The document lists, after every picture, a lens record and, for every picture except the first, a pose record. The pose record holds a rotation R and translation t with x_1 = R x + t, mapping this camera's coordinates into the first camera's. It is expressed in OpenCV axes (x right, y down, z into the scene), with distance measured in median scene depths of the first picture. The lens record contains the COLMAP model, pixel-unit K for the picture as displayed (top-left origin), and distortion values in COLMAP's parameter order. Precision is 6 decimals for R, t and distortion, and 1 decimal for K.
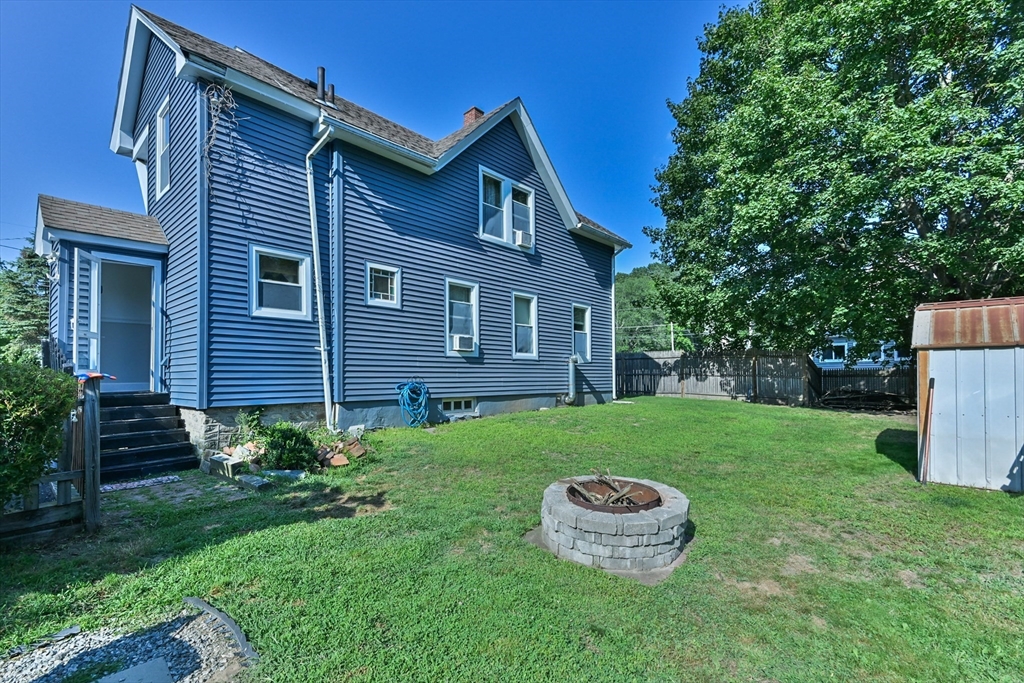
lens RADIAL K [[469.4, 0, 496.8], [0, 469.4, 358.8], [0, 0, 1]] dist [0.009210, -0.000525]
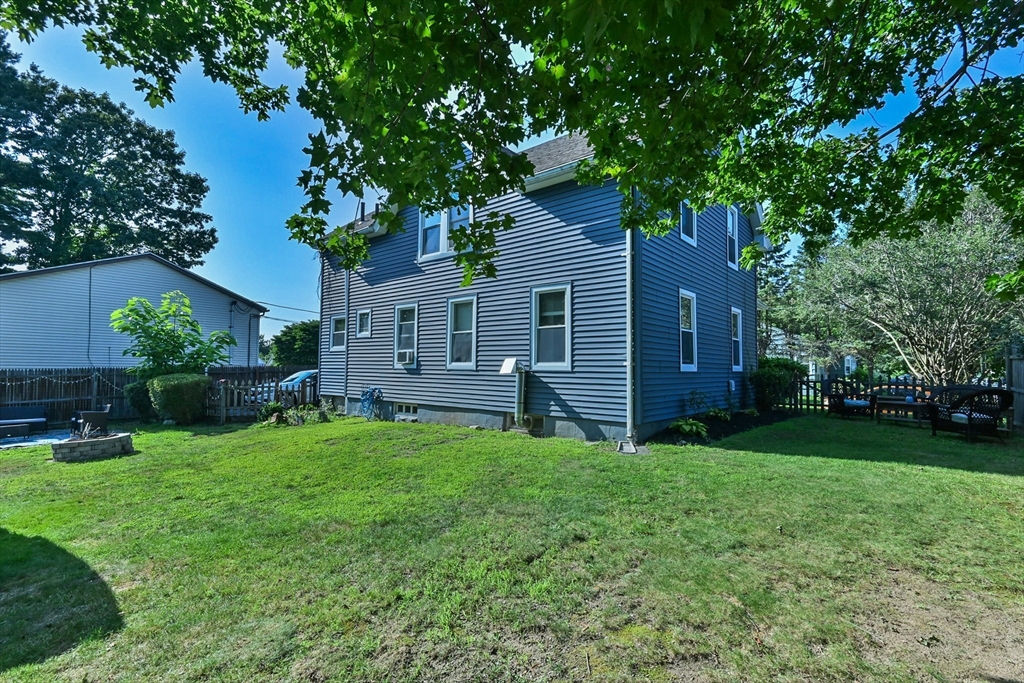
lens RADIAL K [[469.4, 0, 514.7], [0, 469.4, 344.5], [0, 0, 1]] dist [0.009210, -0.000525]
pose [[0.059585, -0.050538, -0.996943, 1.012916], [0.025131, 0.998477, -0.049114, 0.000413], [0.997907, -0.022128, 0.060764, 1.078274]]
